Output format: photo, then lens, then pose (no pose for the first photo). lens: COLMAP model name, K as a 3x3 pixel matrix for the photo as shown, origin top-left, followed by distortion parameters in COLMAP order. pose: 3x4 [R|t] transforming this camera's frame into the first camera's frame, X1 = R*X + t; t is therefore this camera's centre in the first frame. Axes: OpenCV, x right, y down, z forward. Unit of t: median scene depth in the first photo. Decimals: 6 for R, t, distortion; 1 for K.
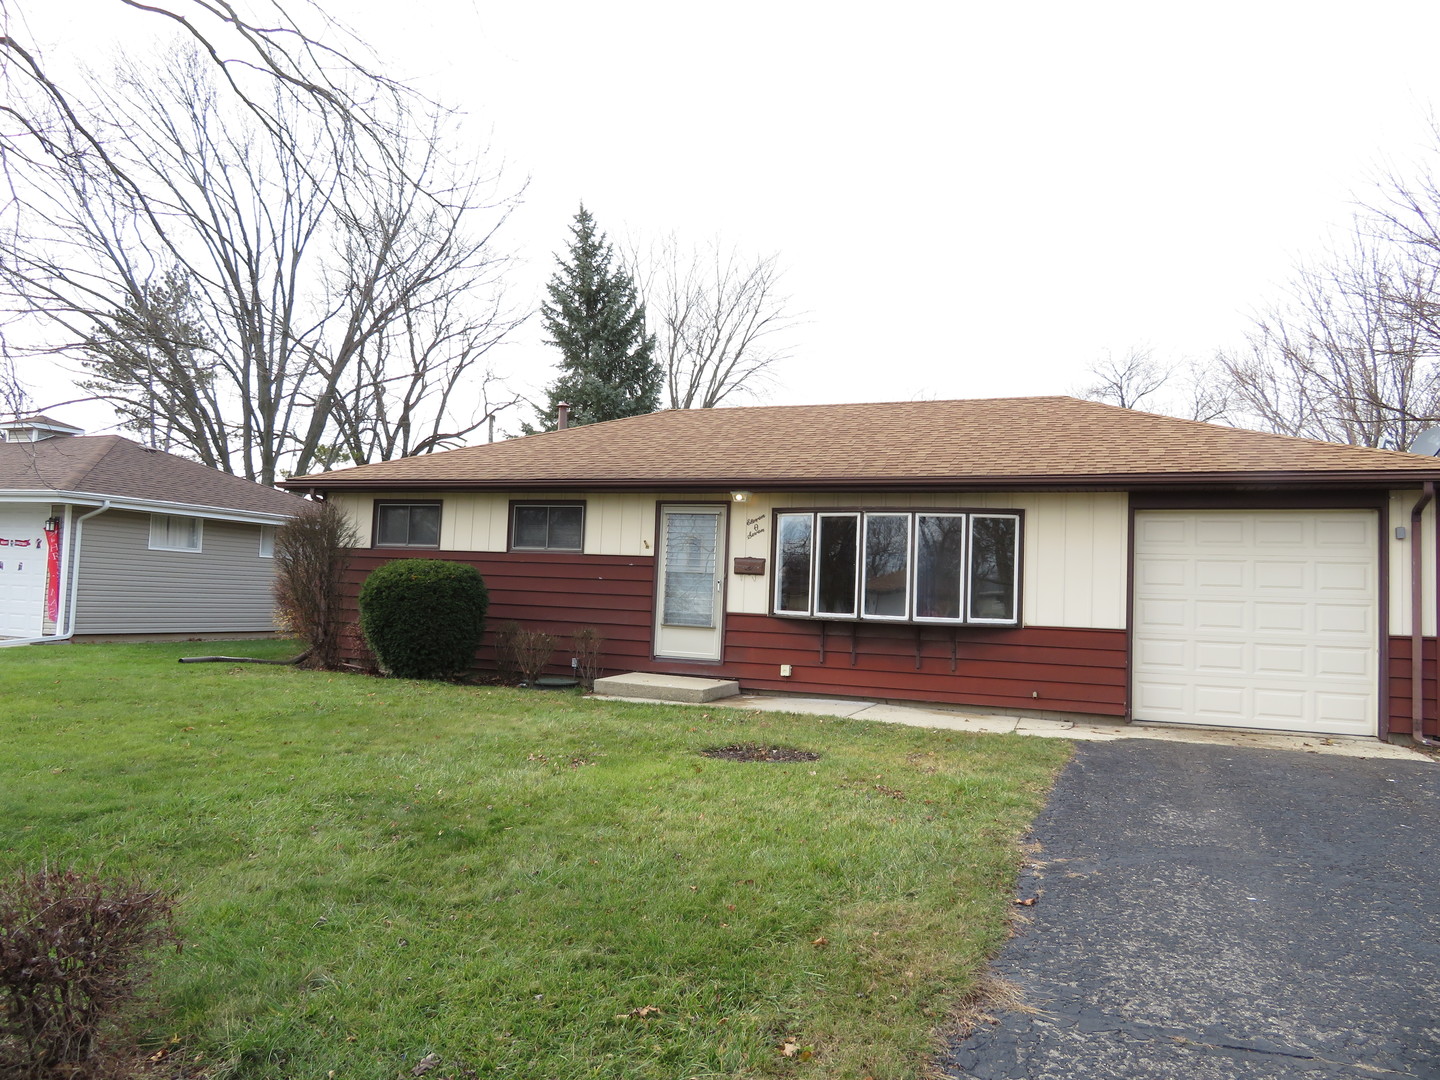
lens RADIAL K [[1029.1, 0, 720.0], [0, 1029.1, 540.0], [0, 0, 1]] dist [-0.007901, 0.000623]
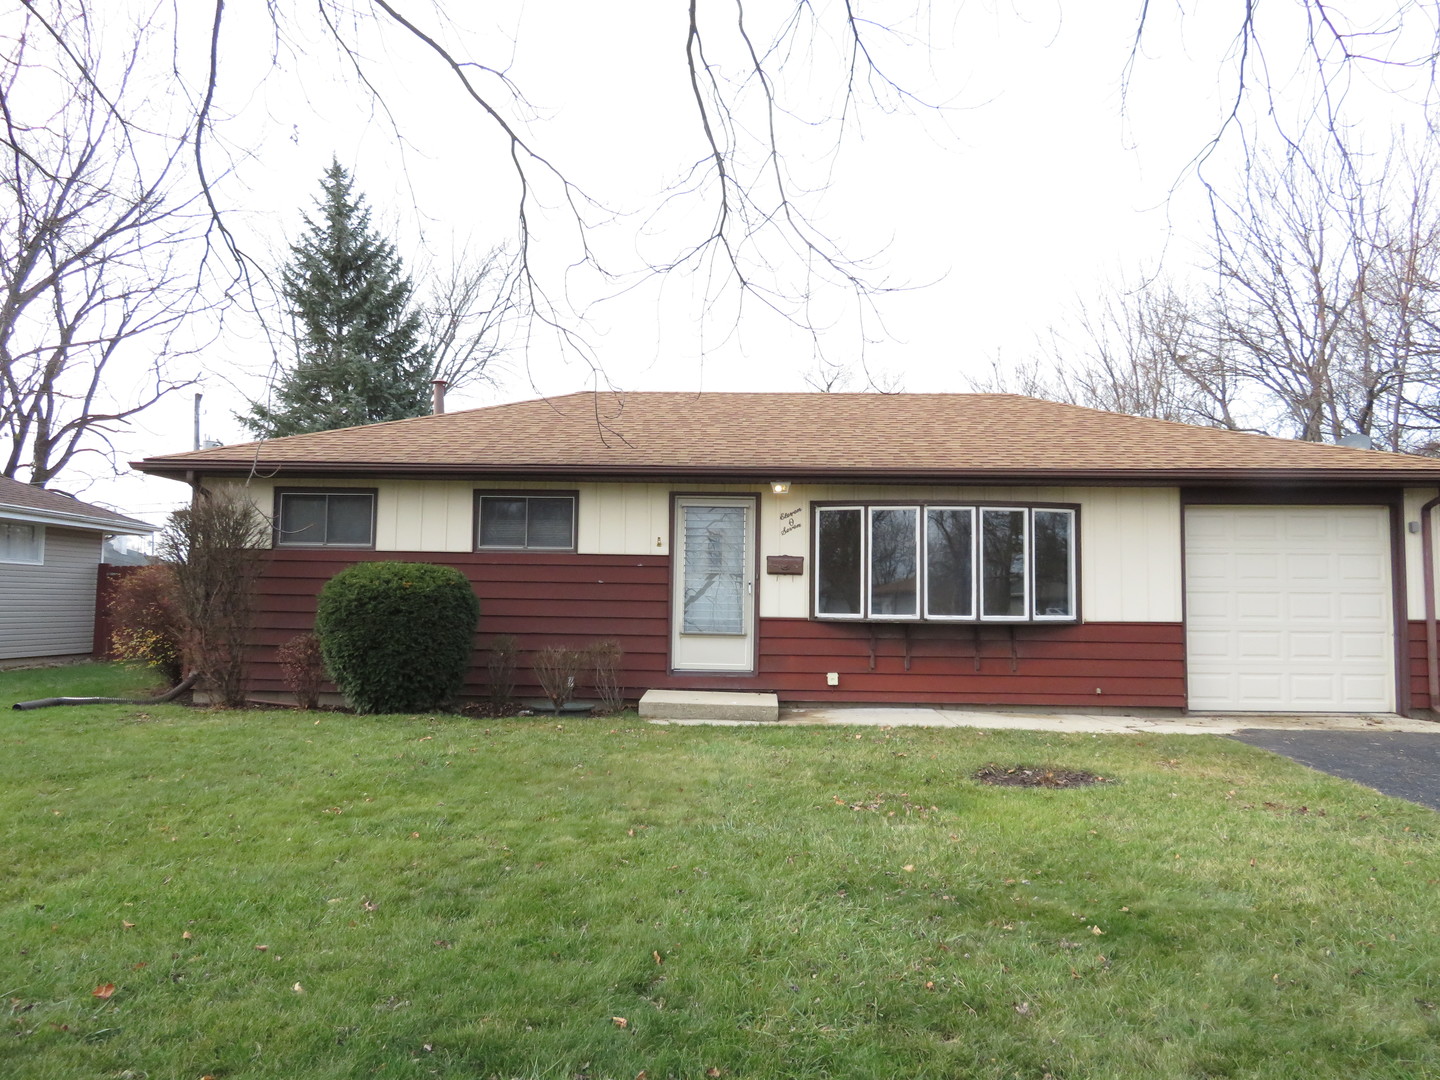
lens RADIAL K [[1029.1, 0, 720.0], [0, 1029.1, 540.0], [0, 0, 1]] dist [-0.007901, 0.000623]
pose [[0.941989, -0.004739, 0.335610, -0.327832], [0.004561, 0.999989, 0.001319, 0.001976], [-0.335613, 0.000288, 0.942000, 0.170593]]
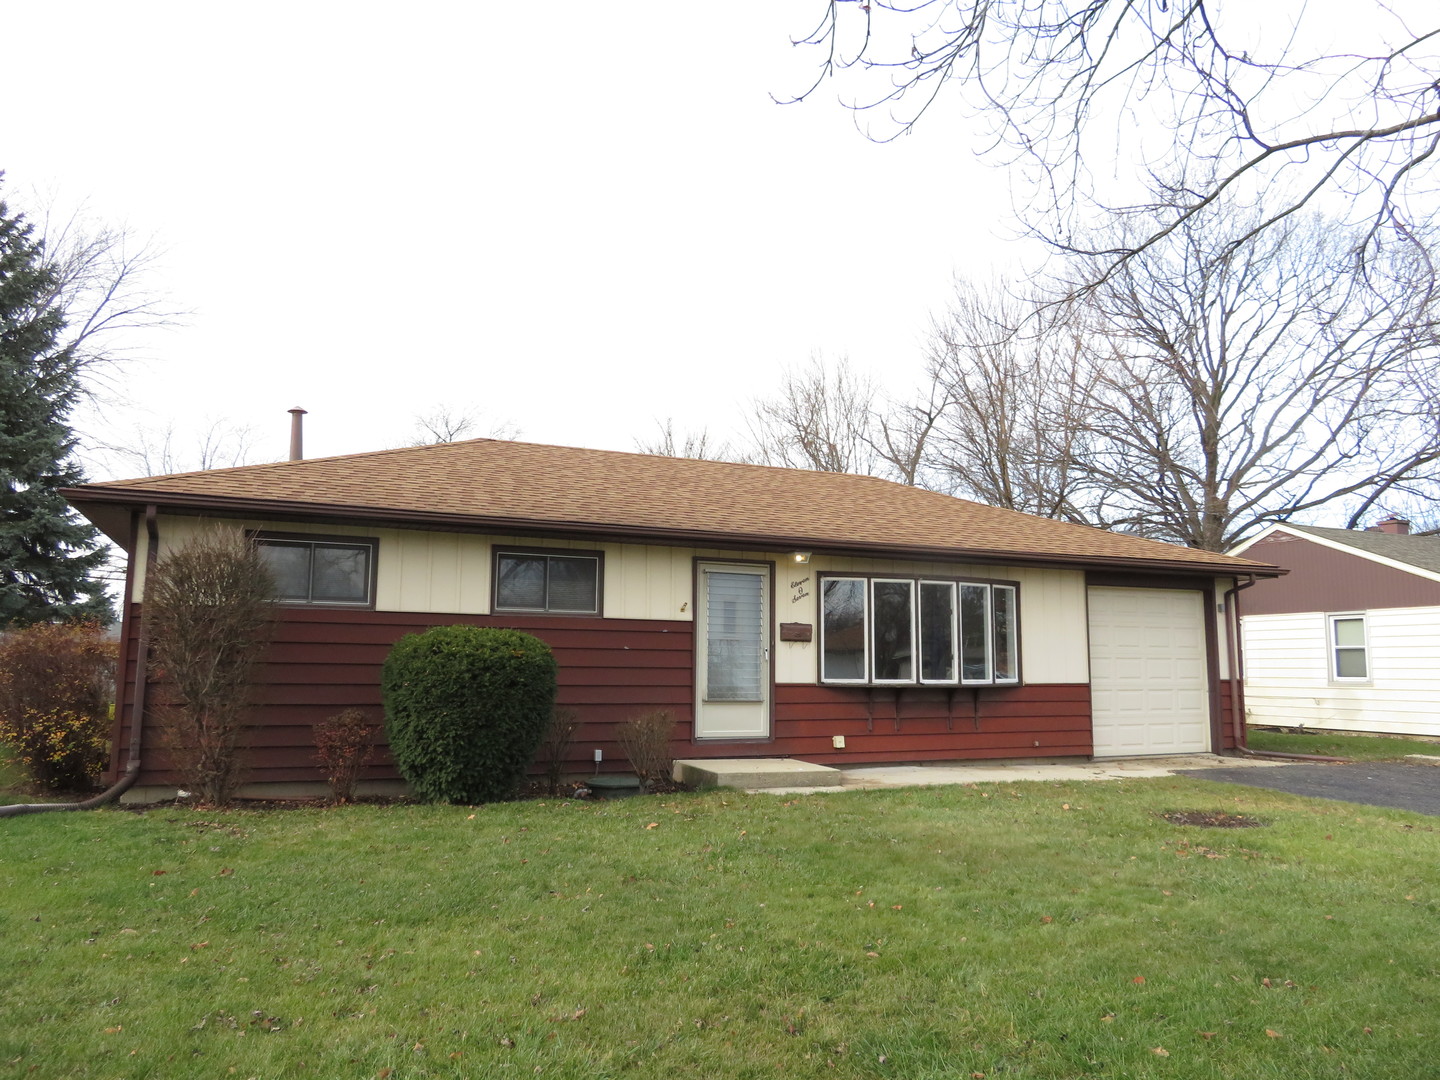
lens RADIAL K [[1029.1, 0, 720.0], [0, 1029.1, 540.0], [0, 0, 1]] dist [-0.007901, 0.000623]
pose [[0.698776, 0.055023, 0.713221, -0.688681], [-0.021983, 0.998218, -0.055473, -0.004785], [-0.715002, 0.023084, 0.698741, 0.397753]]
